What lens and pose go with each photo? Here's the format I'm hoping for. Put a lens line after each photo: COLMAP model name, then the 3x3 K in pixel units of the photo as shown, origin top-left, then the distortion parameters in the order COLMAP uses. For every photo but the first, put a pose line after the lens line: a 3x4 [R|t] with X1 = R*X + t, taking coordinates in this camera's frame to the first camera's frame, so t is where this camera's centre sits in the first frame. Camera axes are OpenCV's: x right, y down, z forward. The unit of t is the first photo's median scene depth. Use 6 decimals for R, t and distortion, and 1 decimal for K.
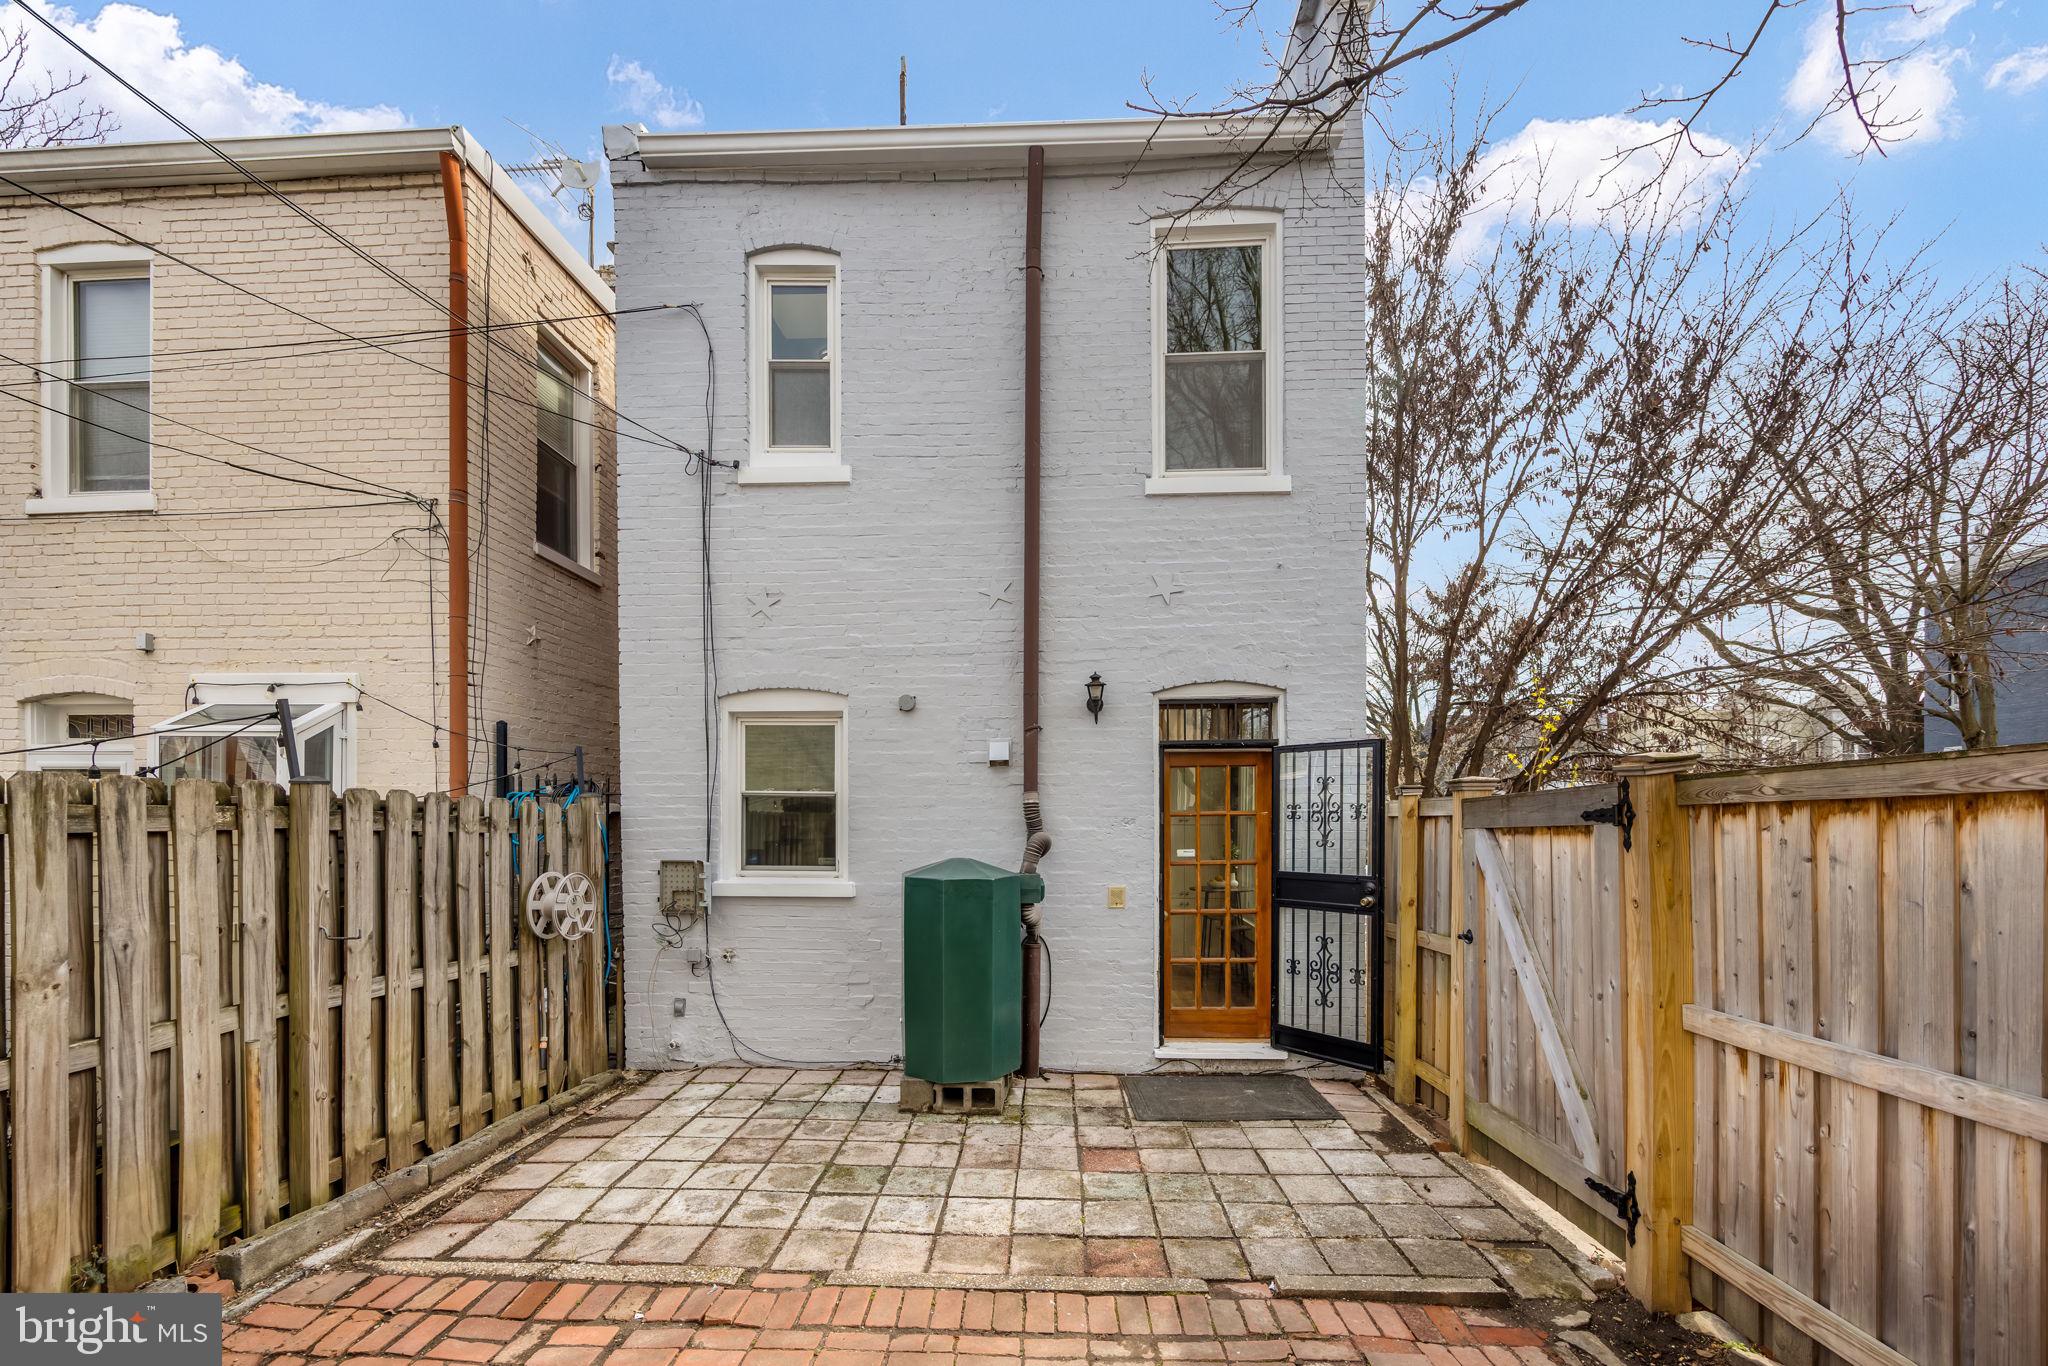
lens RADIAL K [[814.5, 0, 1003.4], [0, 814.5, 826.7], [0, 0, 1]] dist [0.003951, 0.000899]
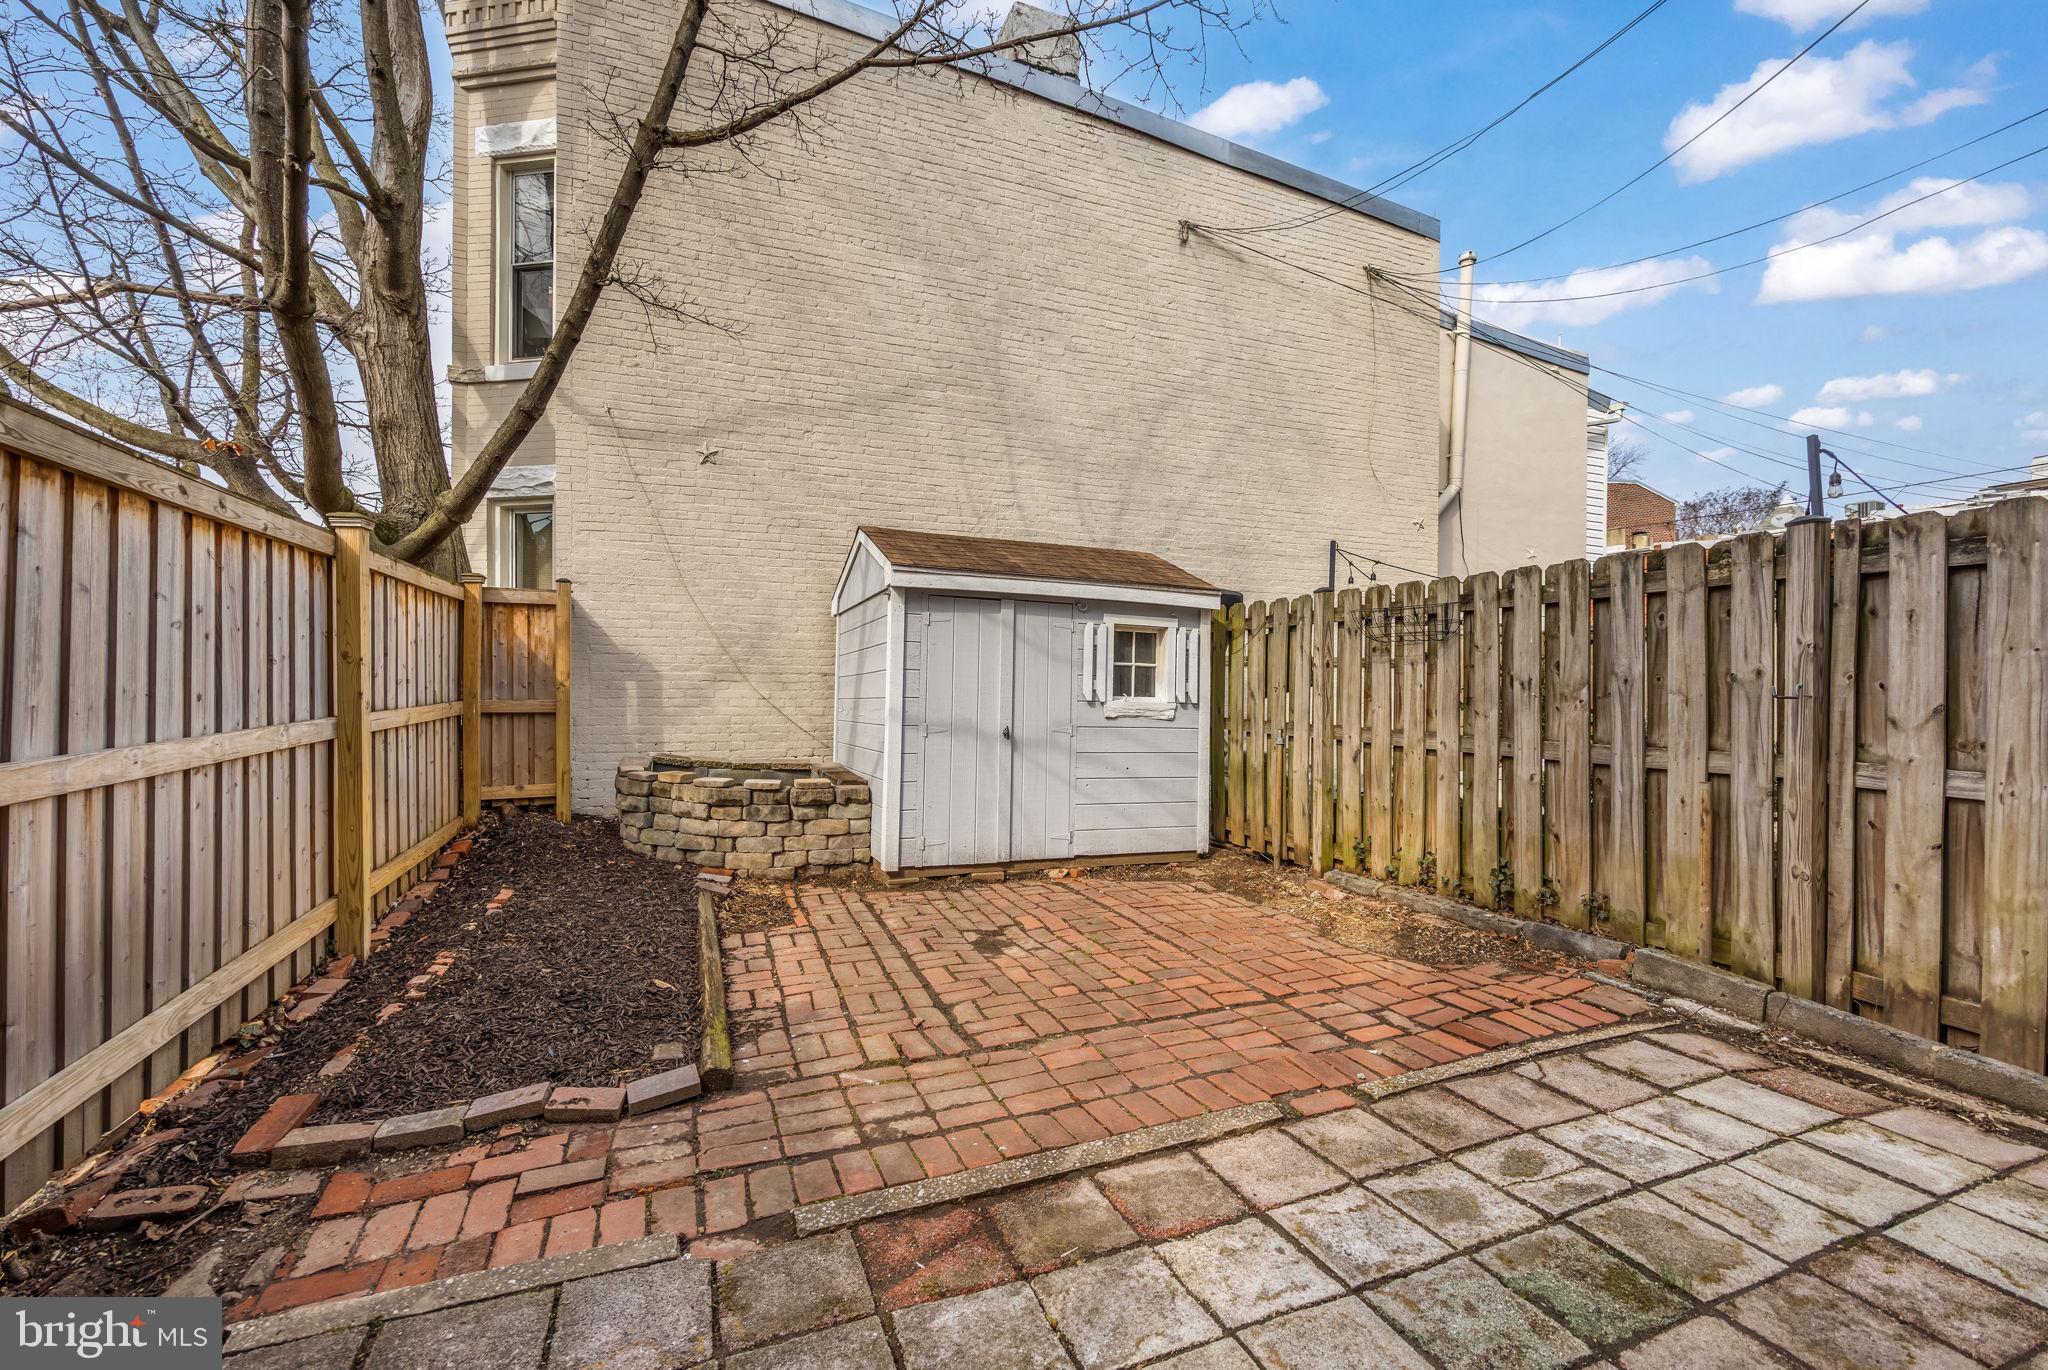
lens RADIAL K [[814.5, 0, 1014.2], [0, 814.5, 682.6], [0, 0, 1]] dist [0.003951, 0.000899]
pose [[-0.897026, -0.001523, -0.441976, 0.366110], [-0.003679, 0.999985, 0.004023, 0.133782], [0.441963, 0.005235, -0.897018, 1.592770]]
